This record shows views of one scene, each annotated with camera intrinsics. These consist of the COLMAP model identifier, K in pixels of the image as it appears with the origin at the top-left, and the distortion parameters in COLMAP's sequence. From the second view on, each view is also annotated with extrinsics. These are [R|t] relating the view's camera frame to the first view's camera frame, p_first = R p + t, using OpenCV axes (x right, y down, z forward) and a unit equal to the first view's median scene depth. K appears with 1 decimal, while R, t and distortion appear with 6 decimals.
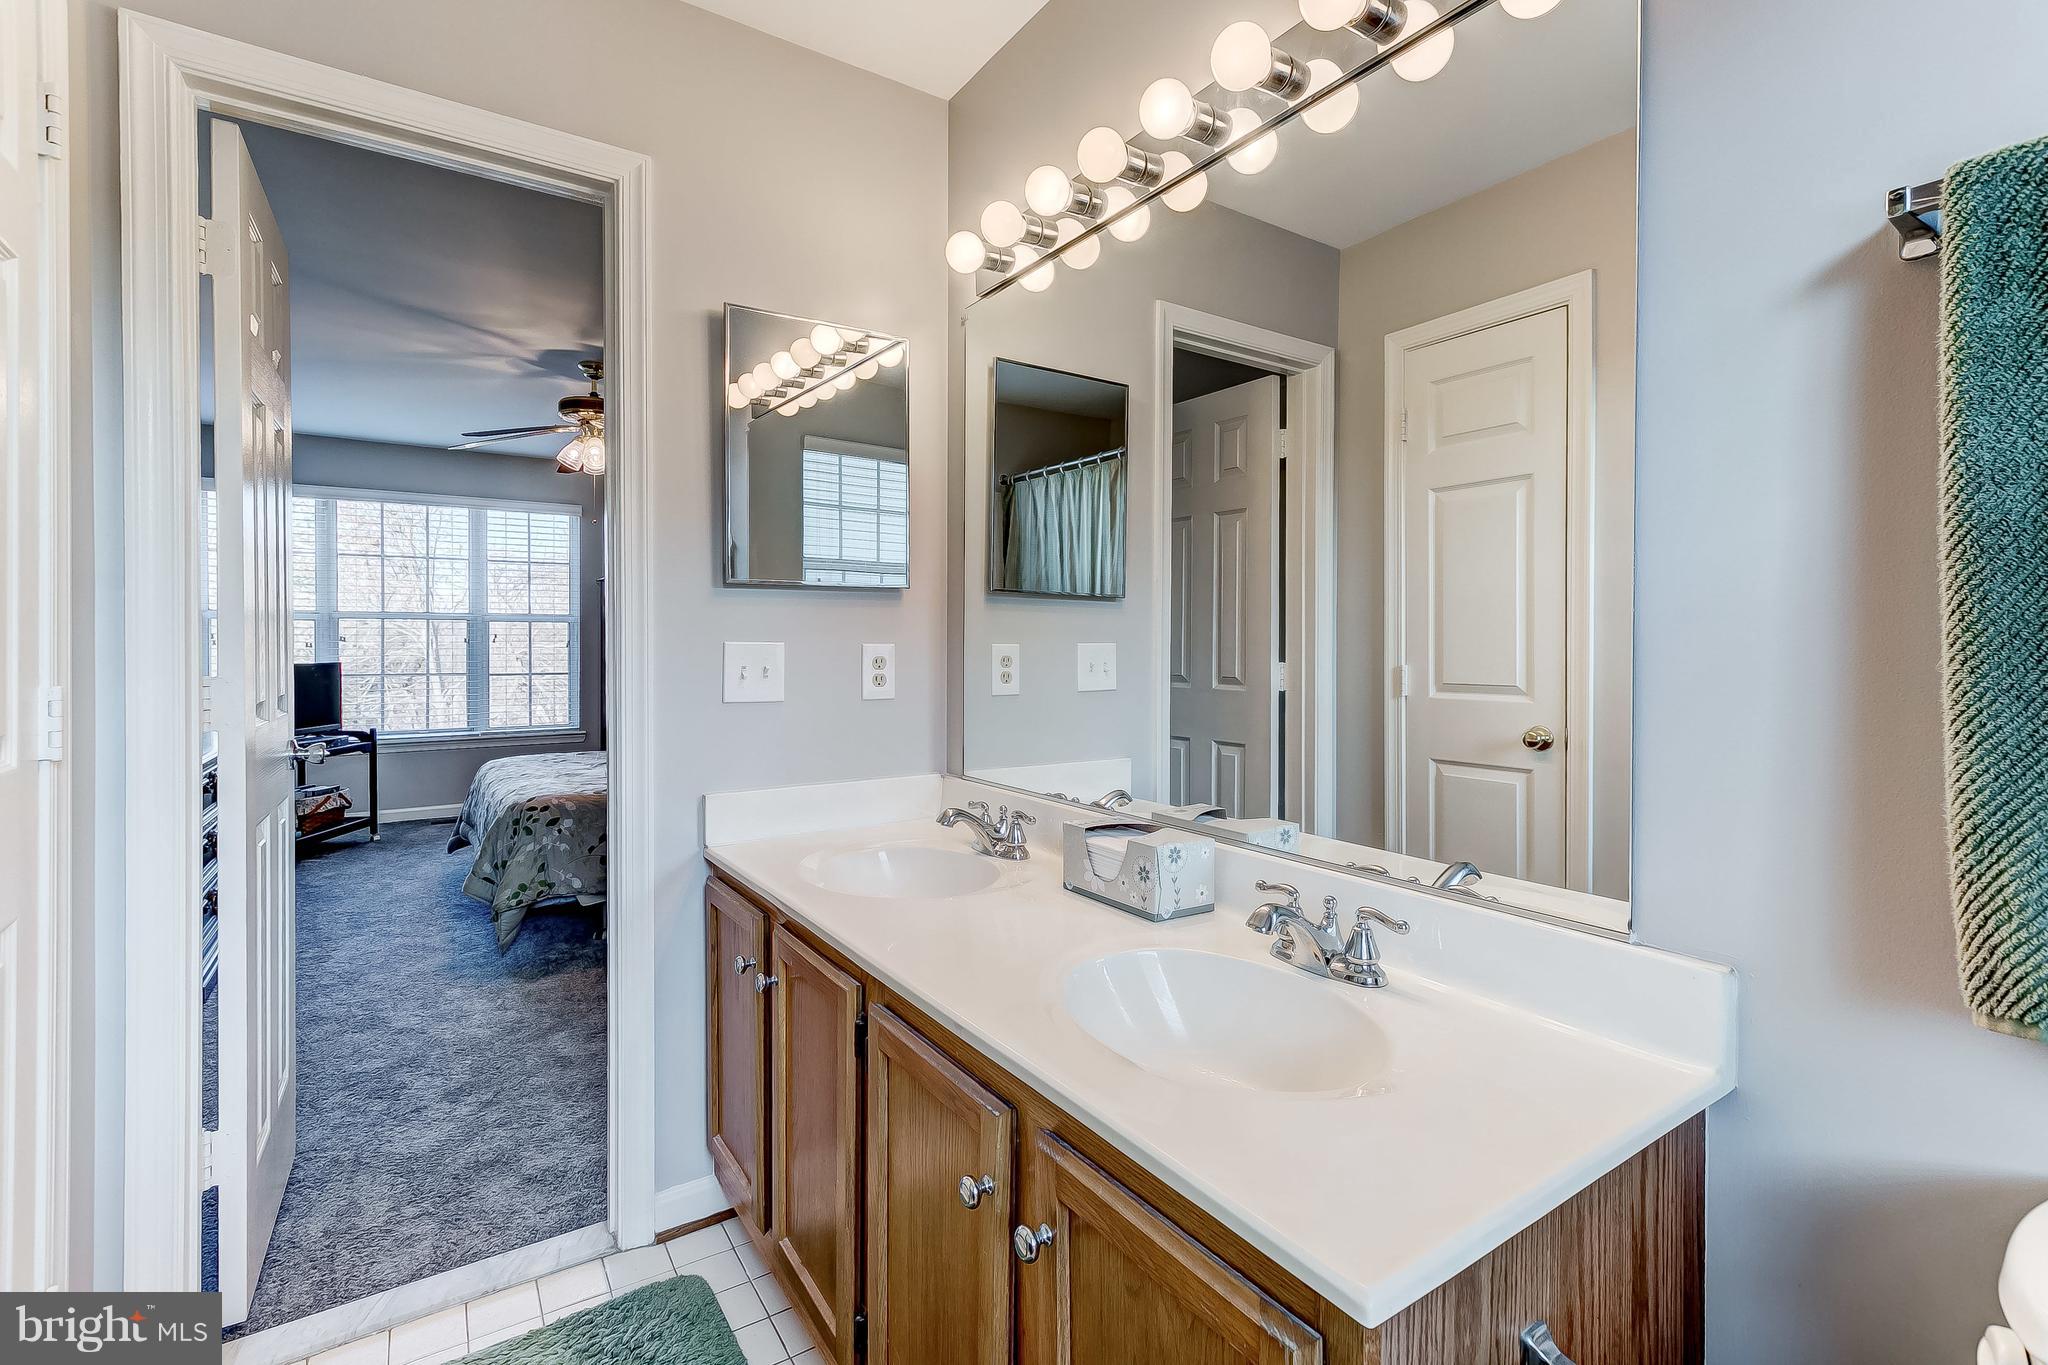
lens RADIAL K [[915.8, 0, 1023.0], [0, 915.8, 644.8], [0, 0, 1]] dist [0.020278, 0.000159]
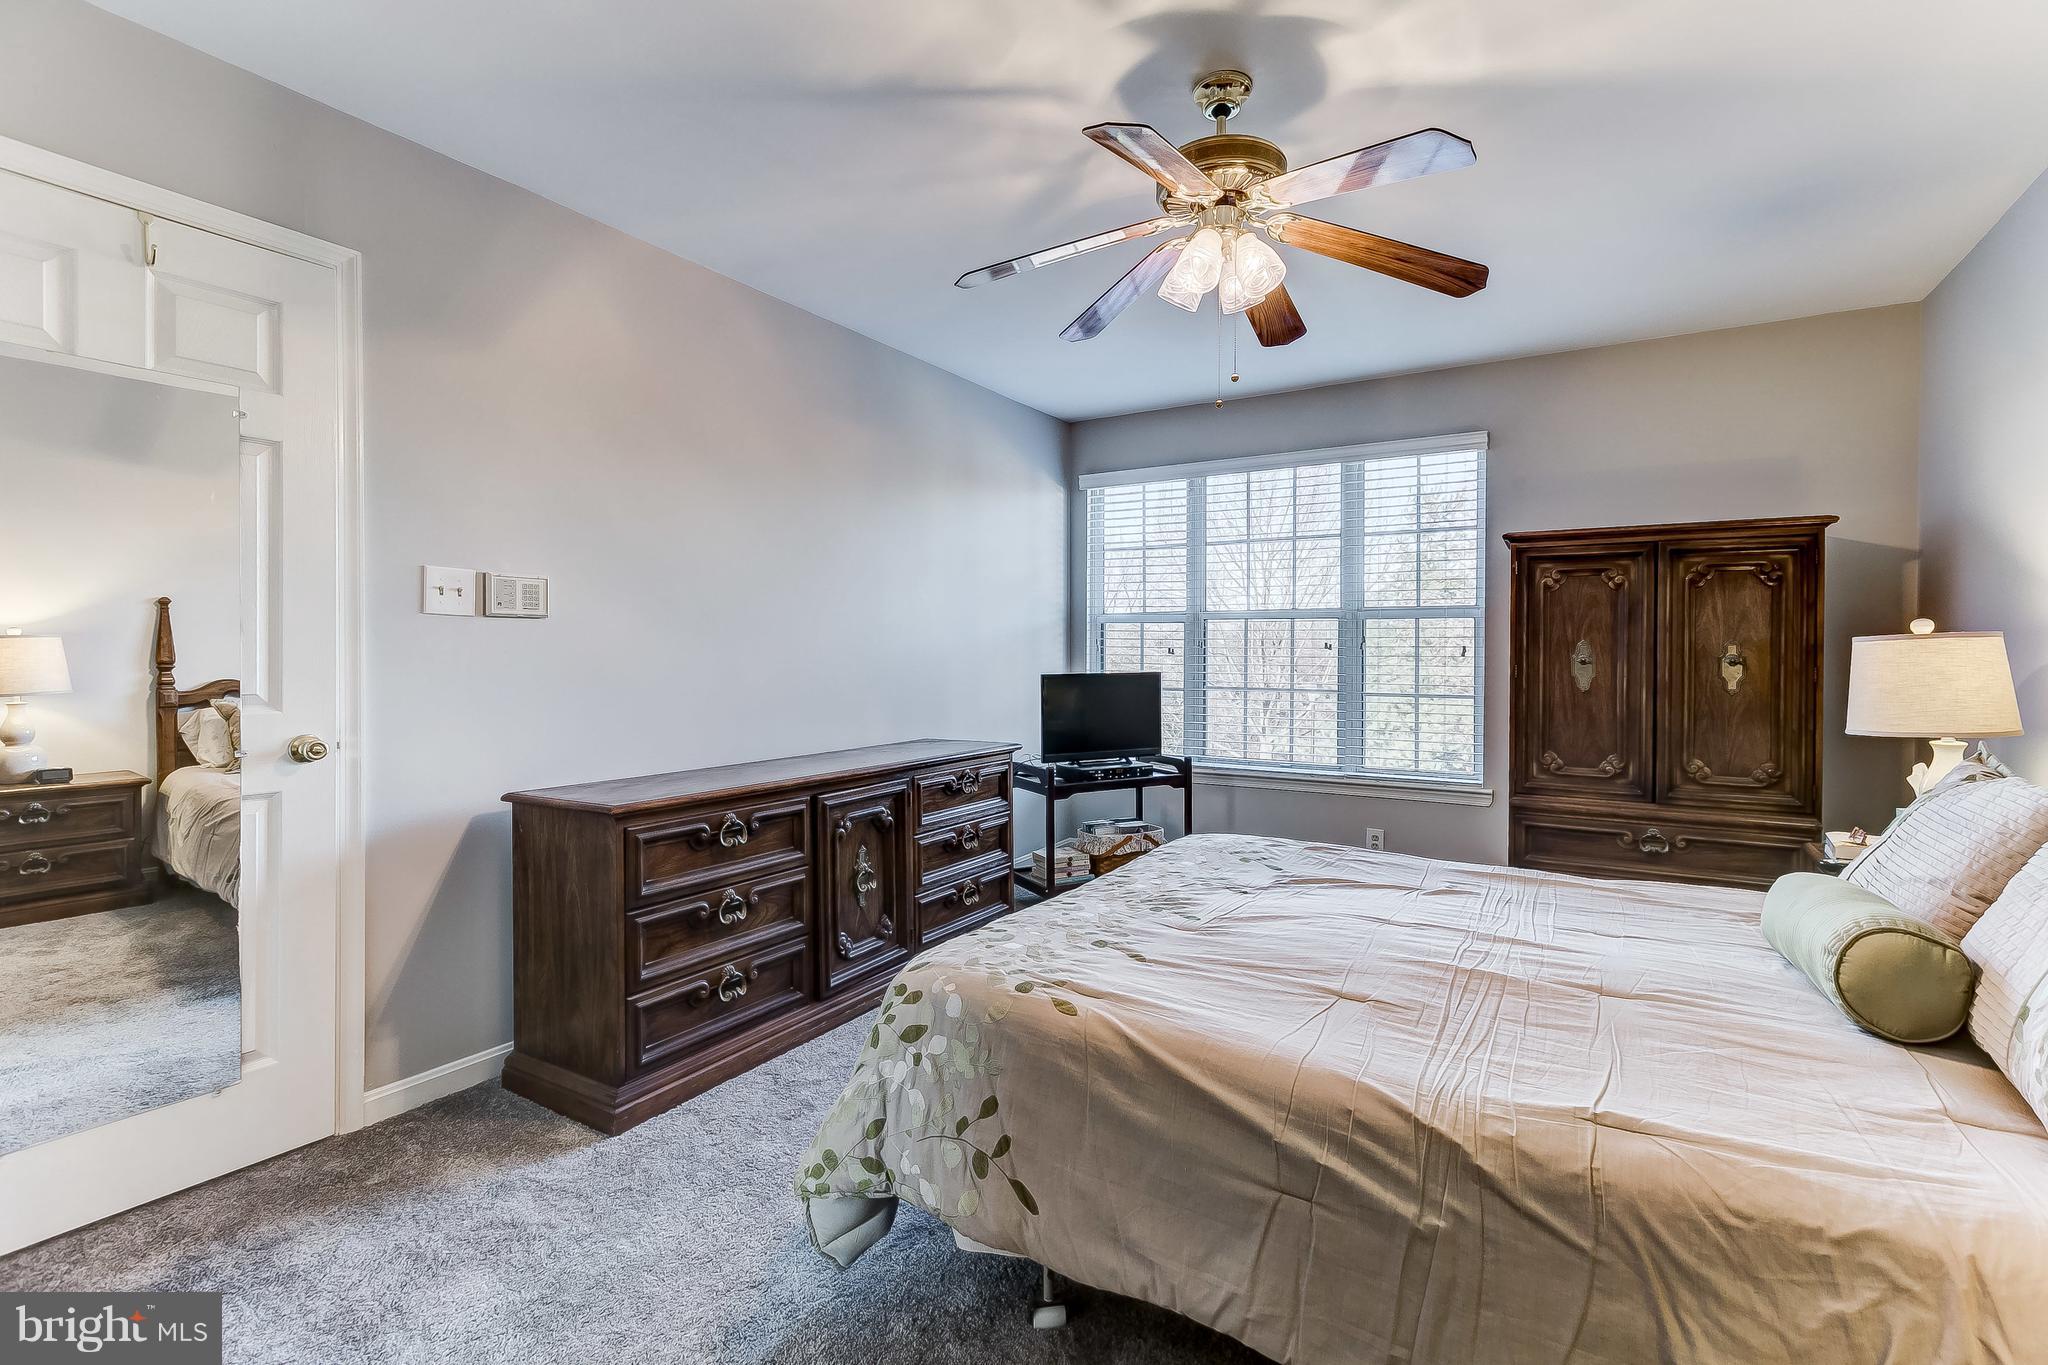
lens RADIAL K [[929.2, 0, 1026.9], [0, 929.2, 665.5], [0, 0, 1]] dist [0.005008, 0.000429]
pose [[0.412853, 0.016294, -0.910652, -0.036408], [-0.002242, 0.999855, 0.016874, -0.001095], [0.910795, -0.004925, 0.412830, 0.508804]]
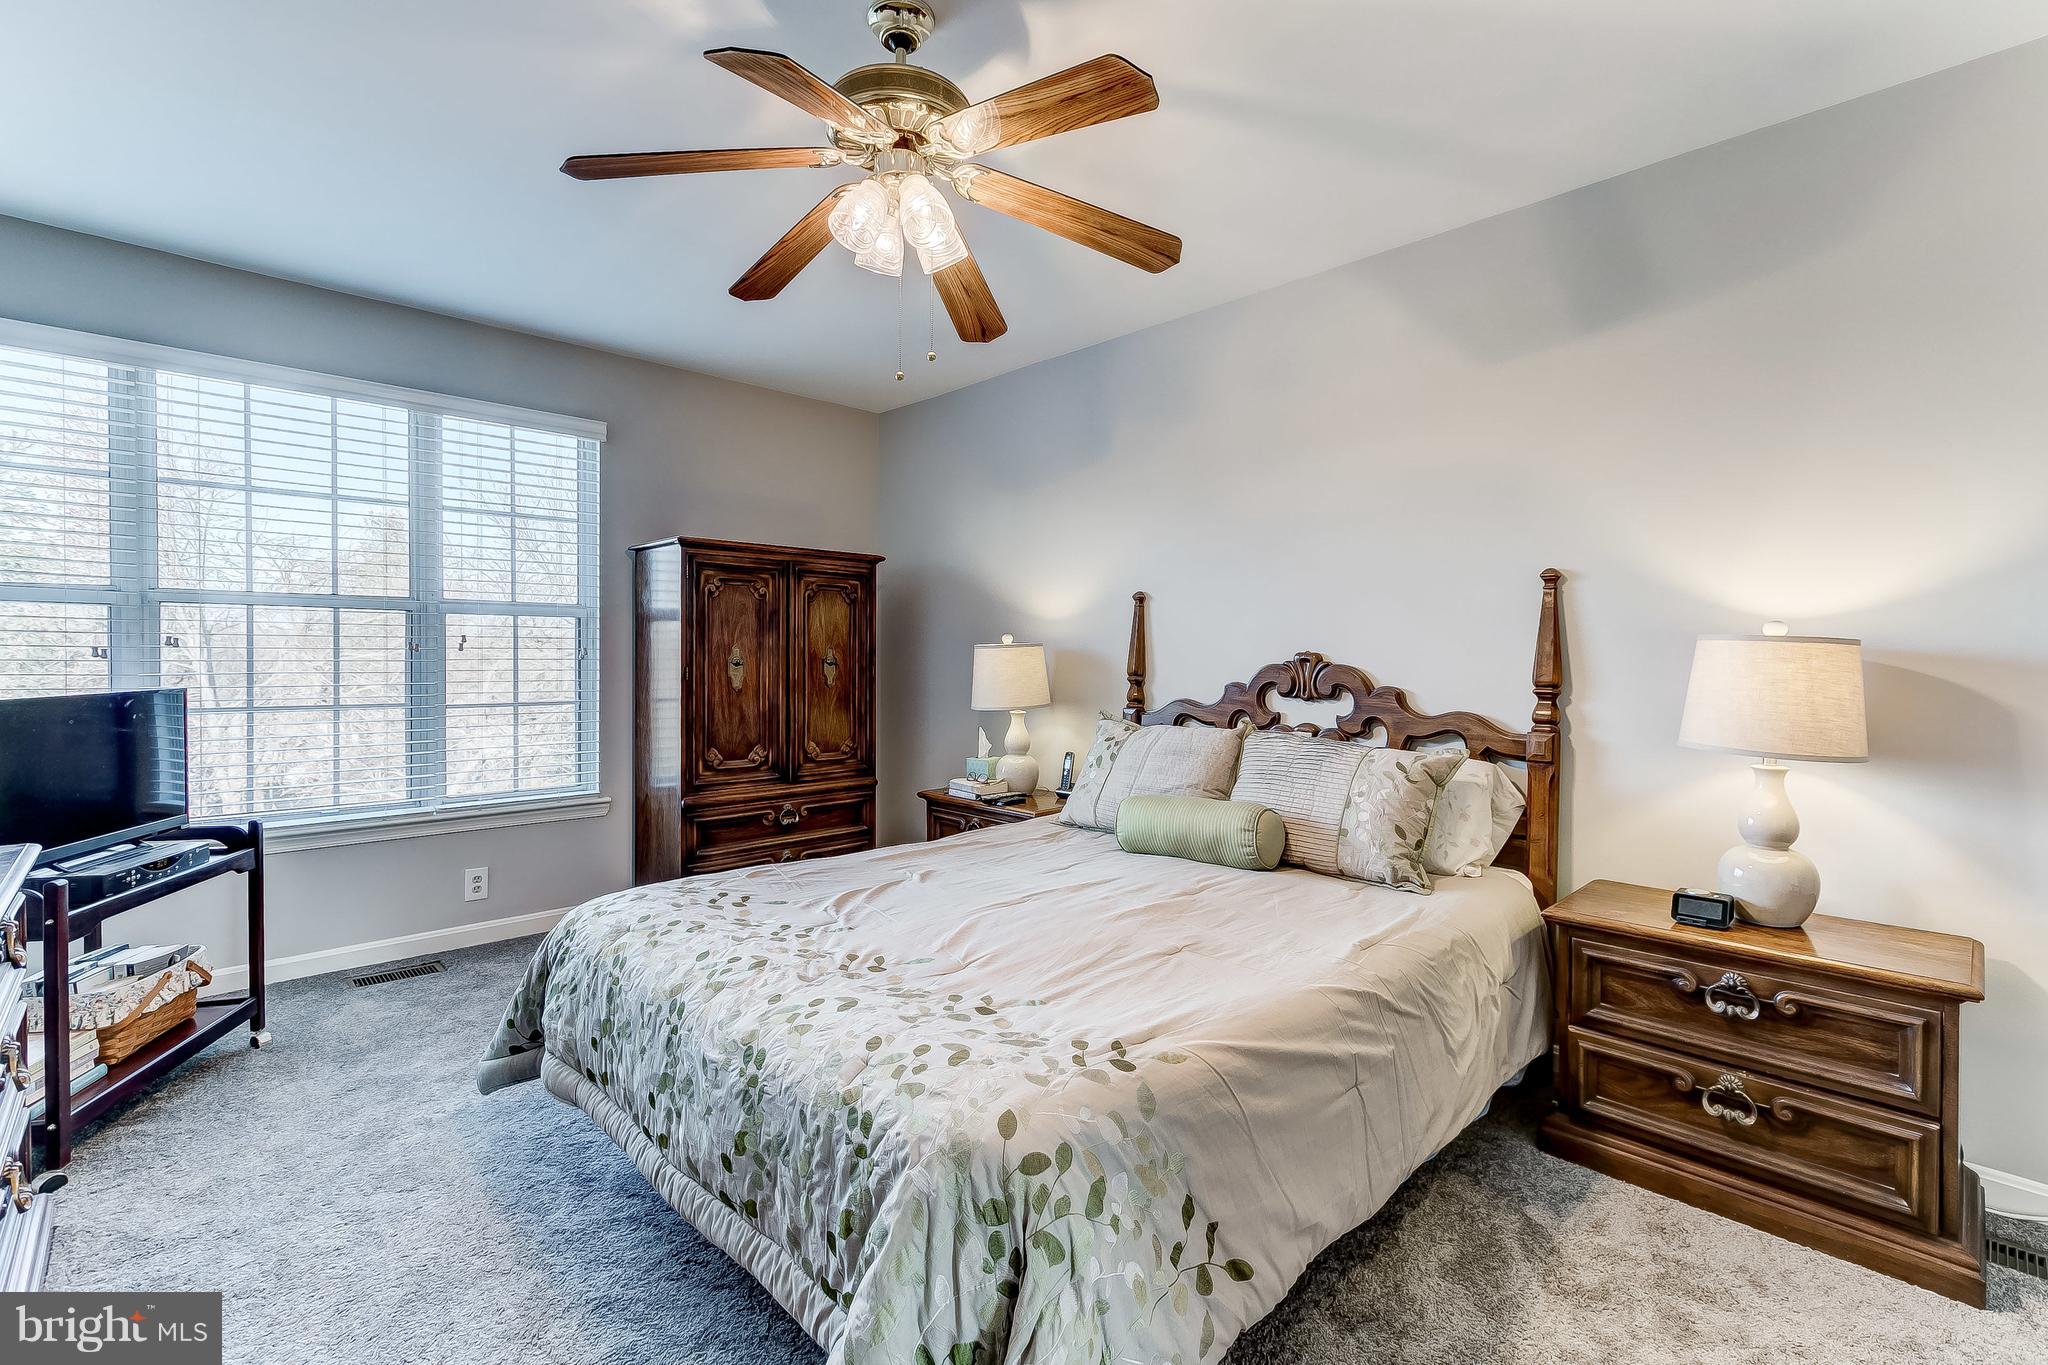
lens RADIAL K [[929.2, 0, 1026.9], [0, 929.2, 665.5], [0, 0, 1]] dist [0.005008, 0.000429]
pose [[0.984634, 0.004299, 0.174578, -0.352356], [-0.006463, 0.999909, 0.011832, -0.001879], [-0.174511, -0.012779, 0.984572, 0.400743]]
